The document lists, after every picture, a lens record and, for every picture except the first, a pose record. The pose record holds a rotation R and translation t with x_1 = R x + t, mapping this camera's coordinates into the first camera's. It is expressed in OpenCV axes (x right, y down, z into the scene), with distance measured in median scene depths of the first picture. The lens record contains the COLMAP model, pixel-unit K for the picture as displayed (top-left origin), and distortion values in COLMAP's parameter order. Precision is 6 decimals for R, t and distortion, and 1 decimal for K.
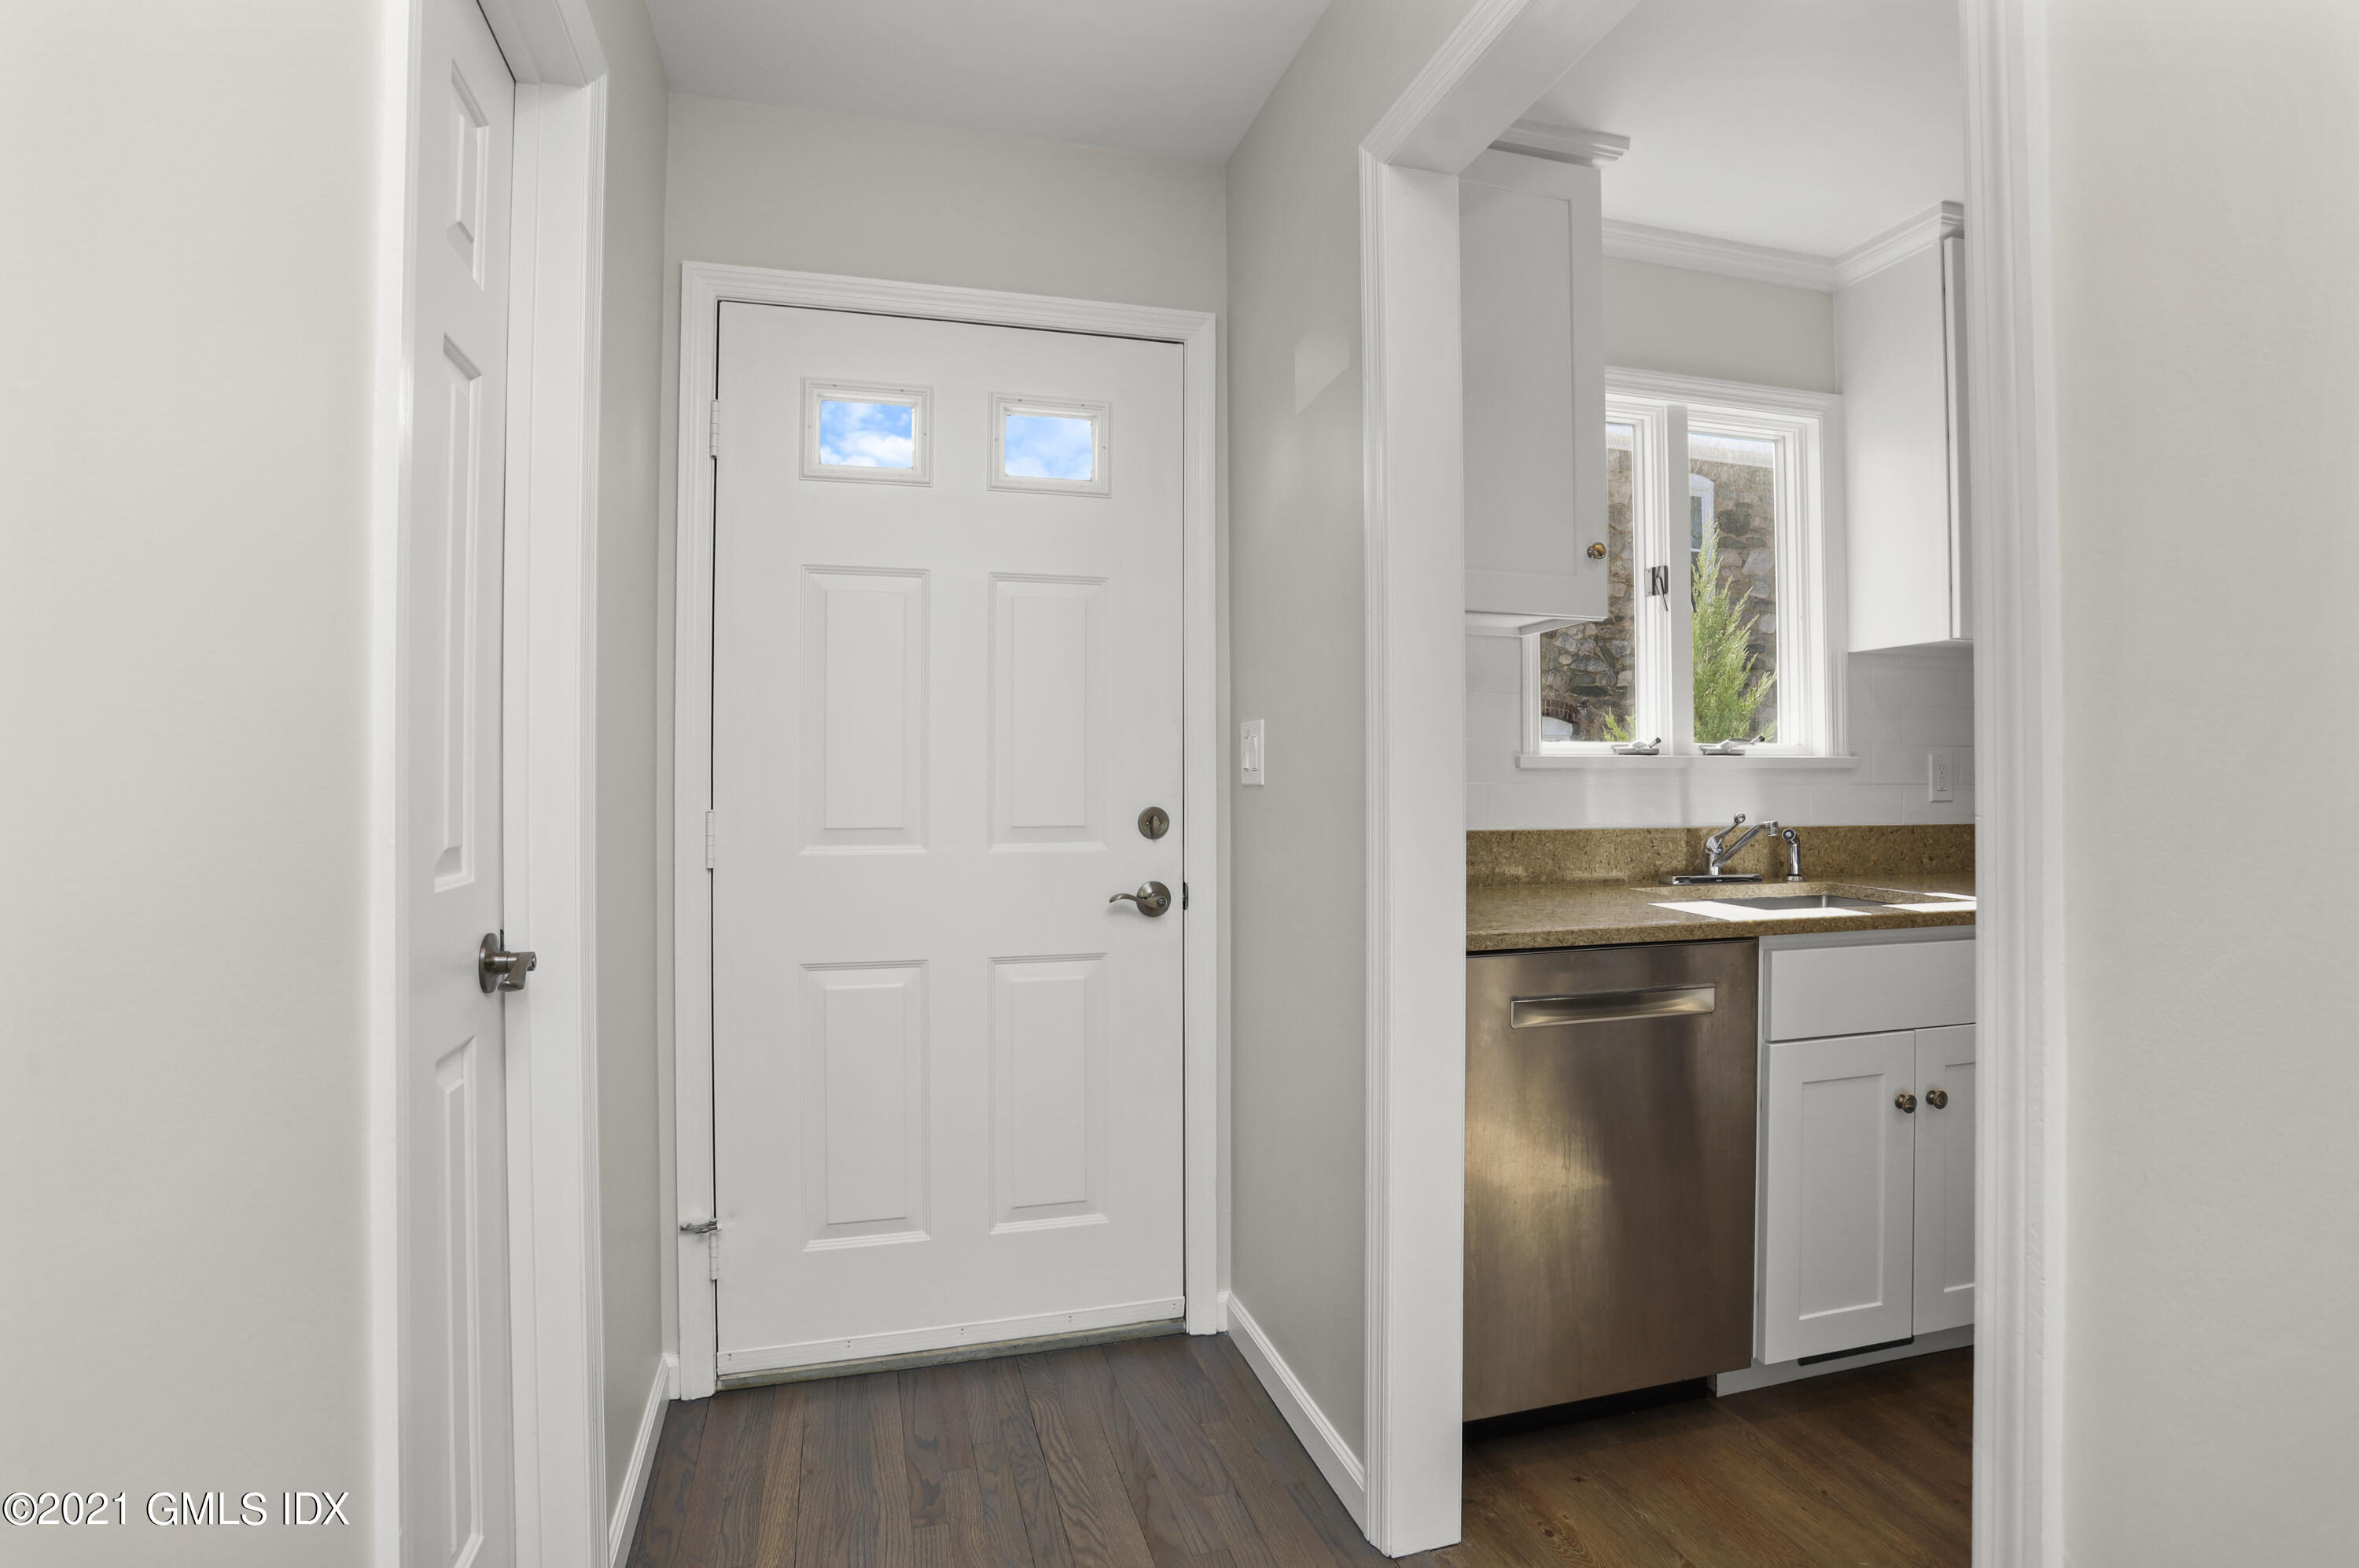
lens RADIAL K [[1167.4, 0, 1165.7], [0, 1167.4, 768.2], [0, 0, 1]] dist [-0.076889, 0.036553]
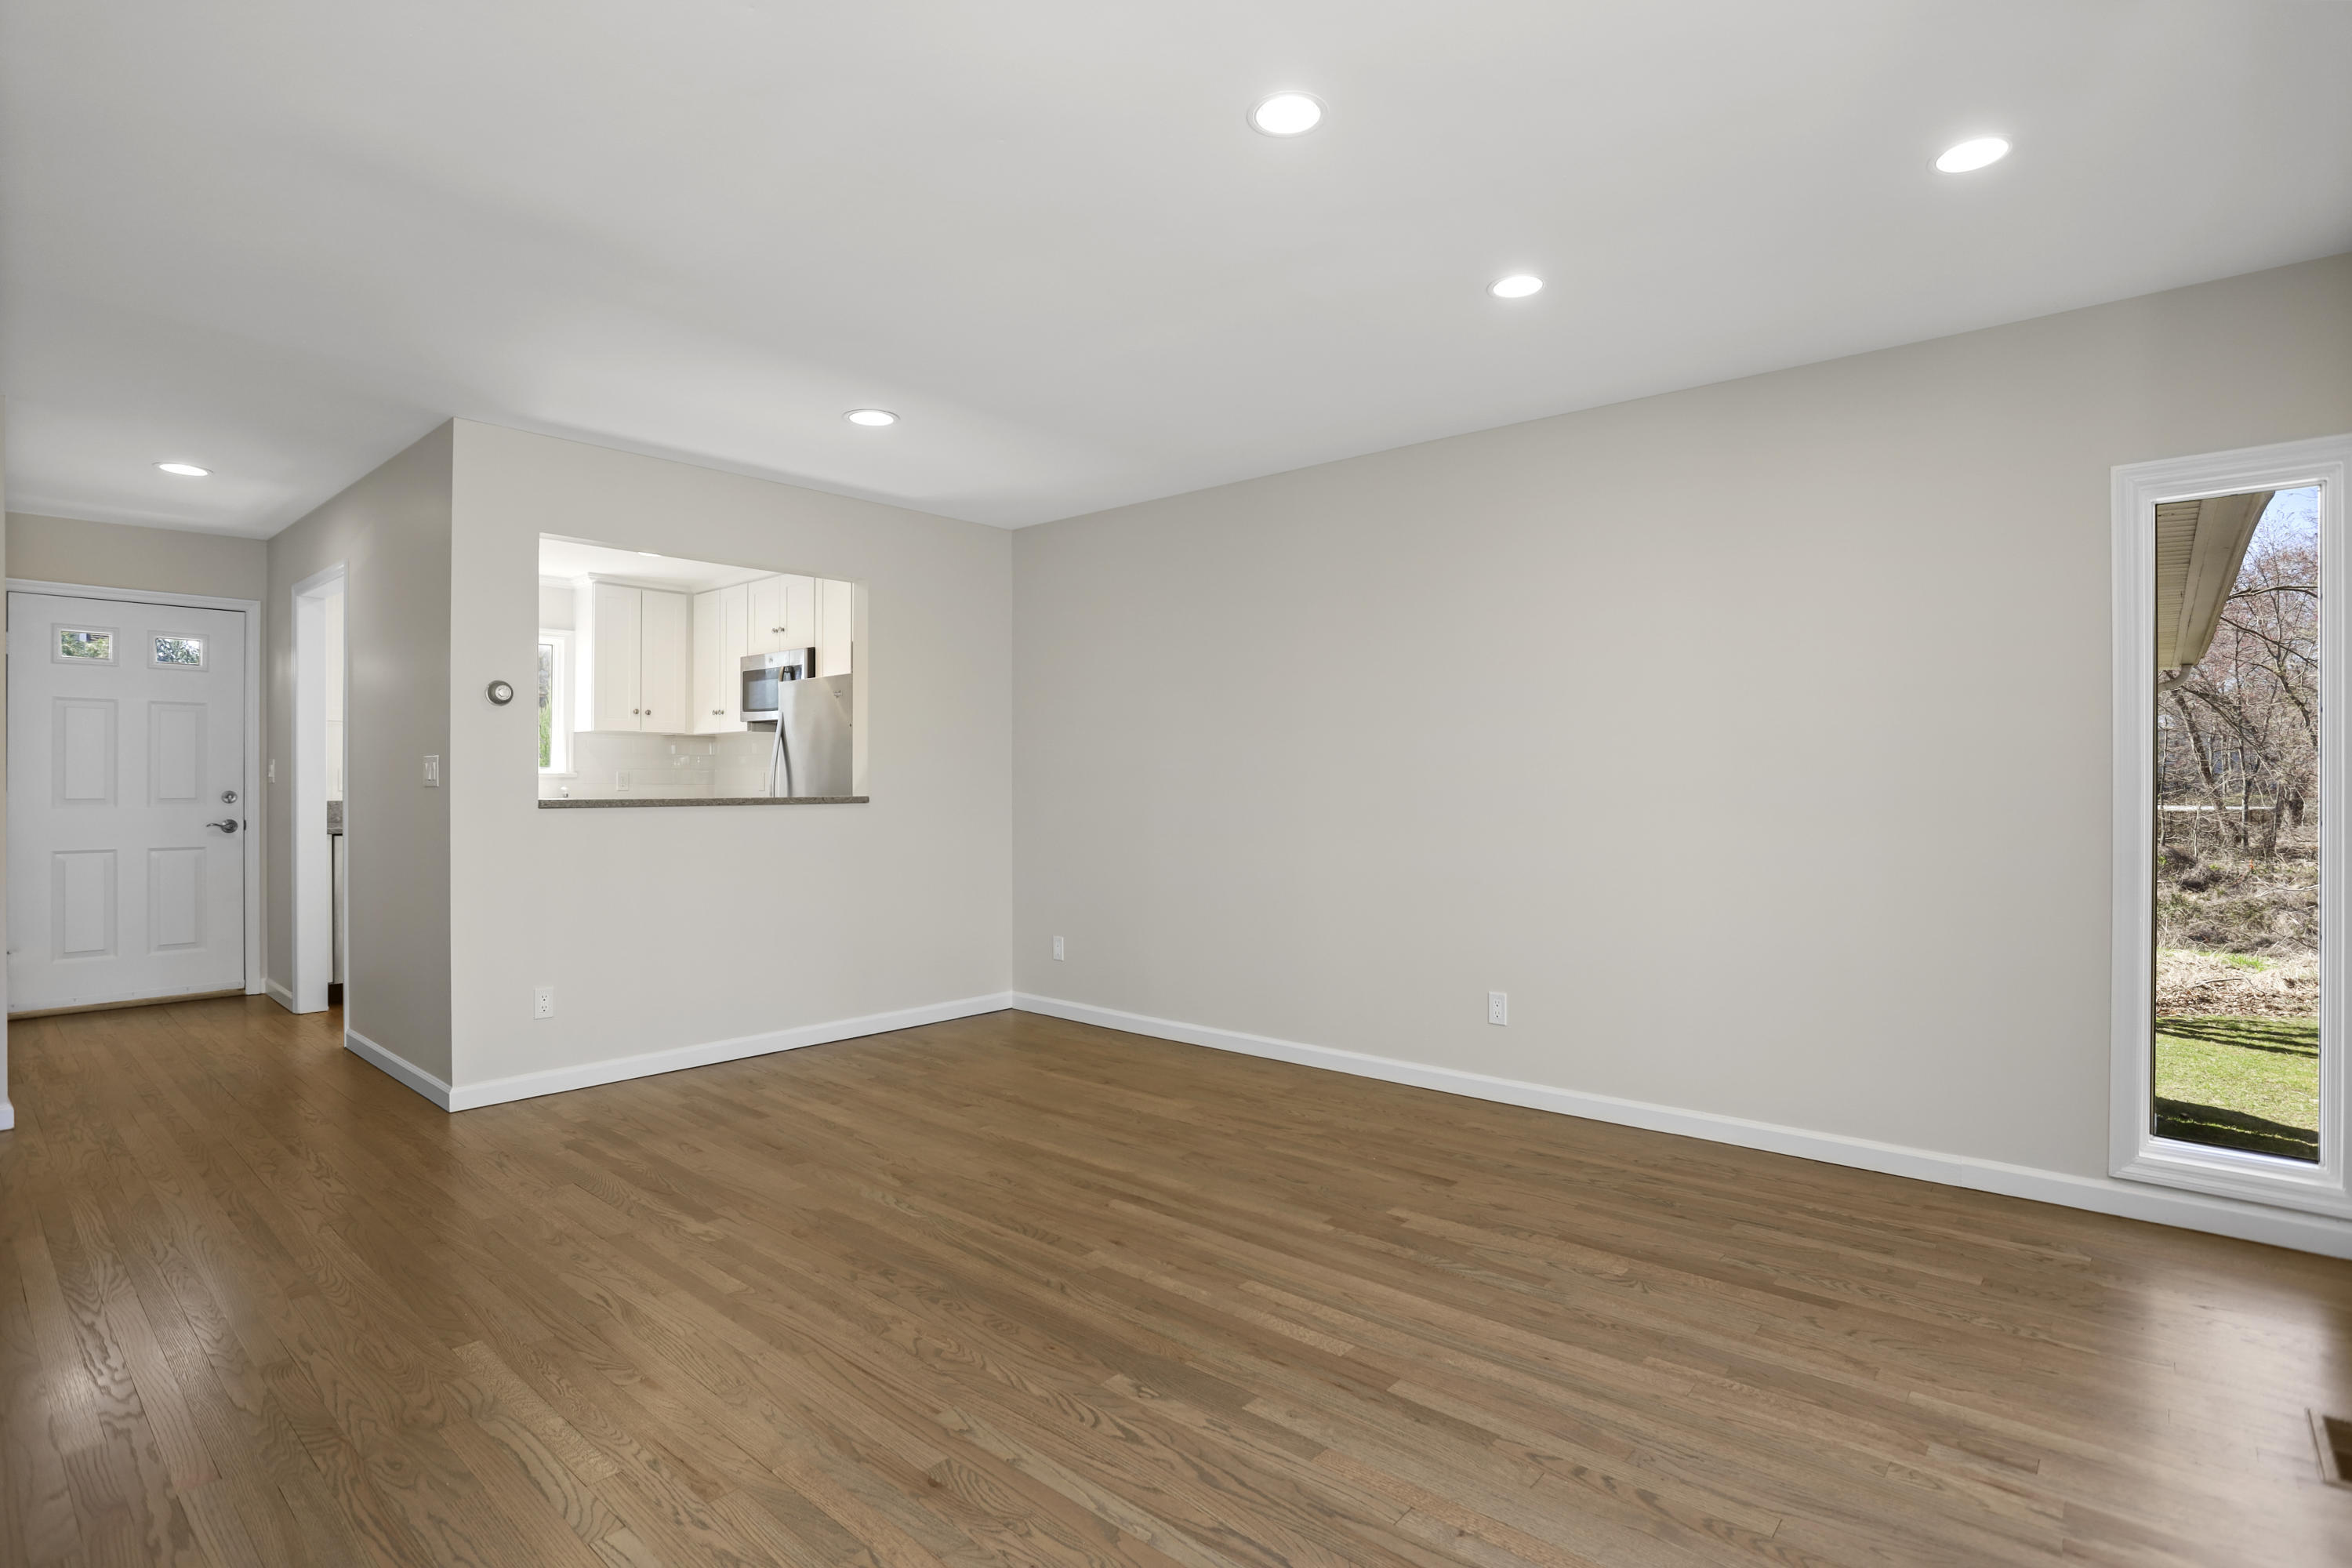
lens RADIAL K [[1152.1, 0, 1171.6], [0, 1152.1, 783.4], [0, 0, 1]] dist [-0.080811, 0.033349]
pose [[0.836369, 0.003701, 0.548155, 0.365490], [-0.006734, 0.999971, 0.003524, -0.005774], [-0.548126, -0.006639, 0.836369, -2.042415]]
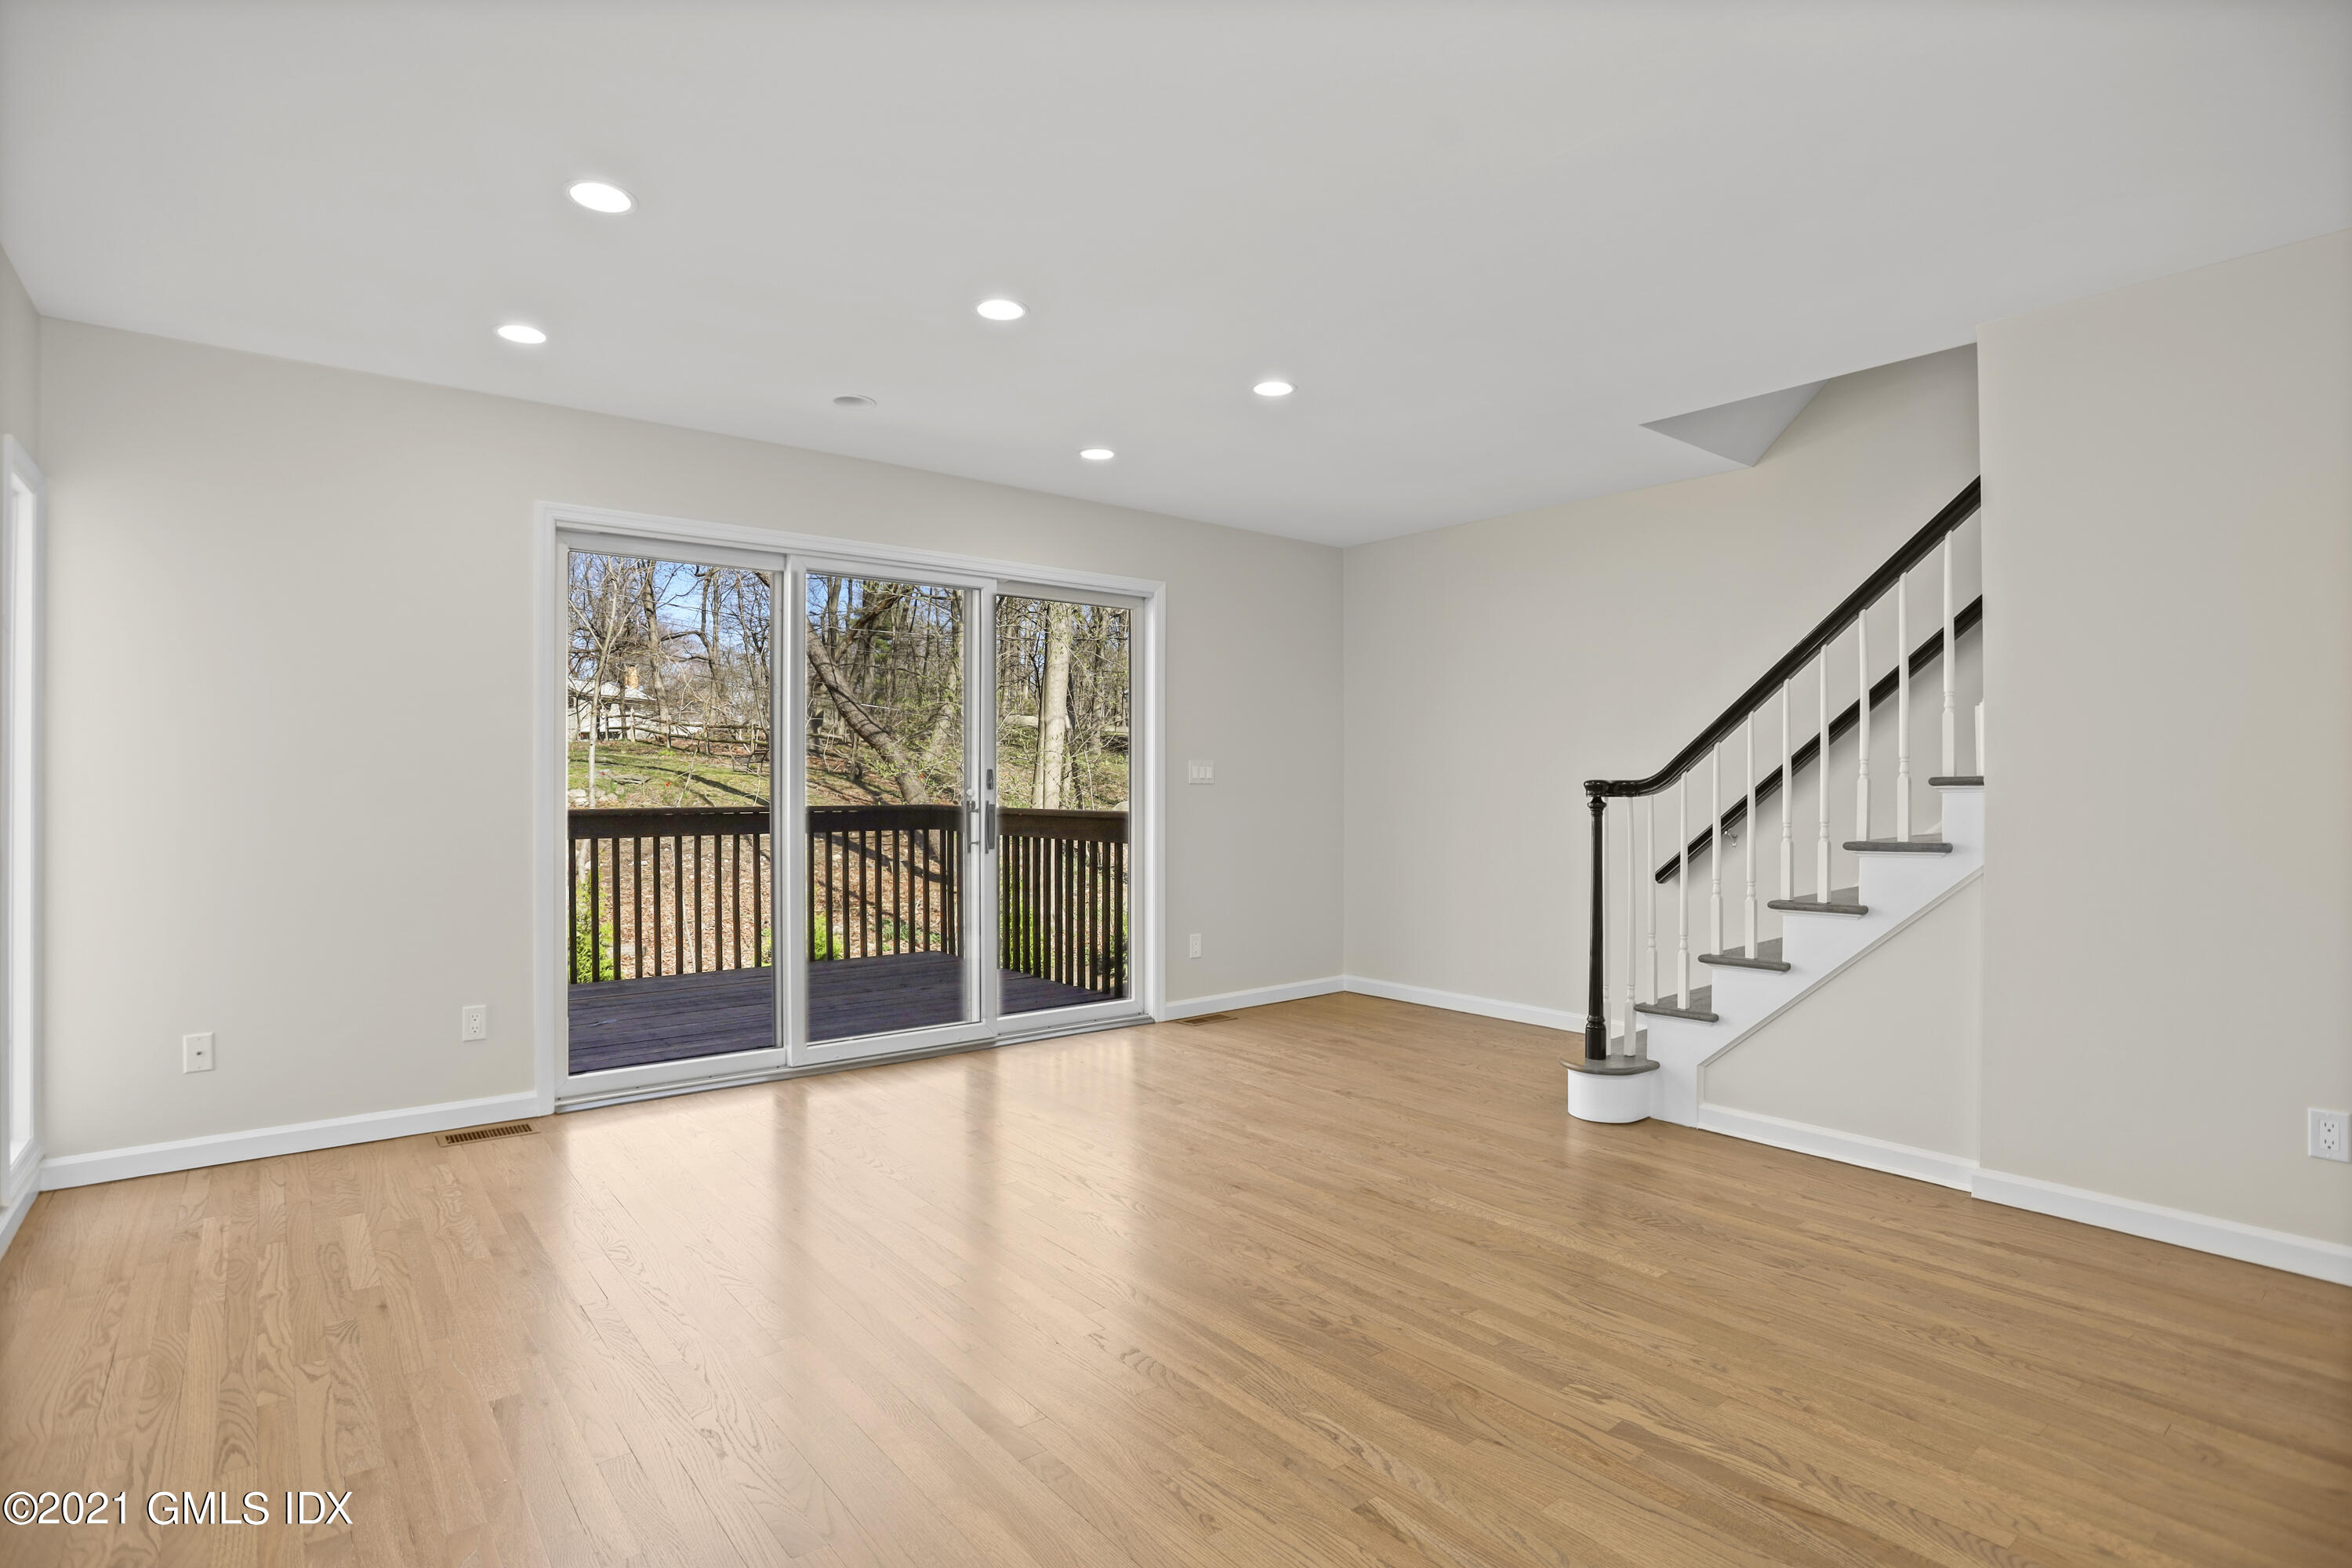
lens RADIAL K [[1163.9, 0, 1162.2], [0, 1163.9, 768.3], [0, 0, 1]] dist [-0.076889, 0.036553]
pose [[-0.920746, -0.002890, -0.390152, 1.205624], [0.003587, 0.999868, -0.015872, 0.002449], [0.390146, -0.016014, -0.920614, -0.216498]]
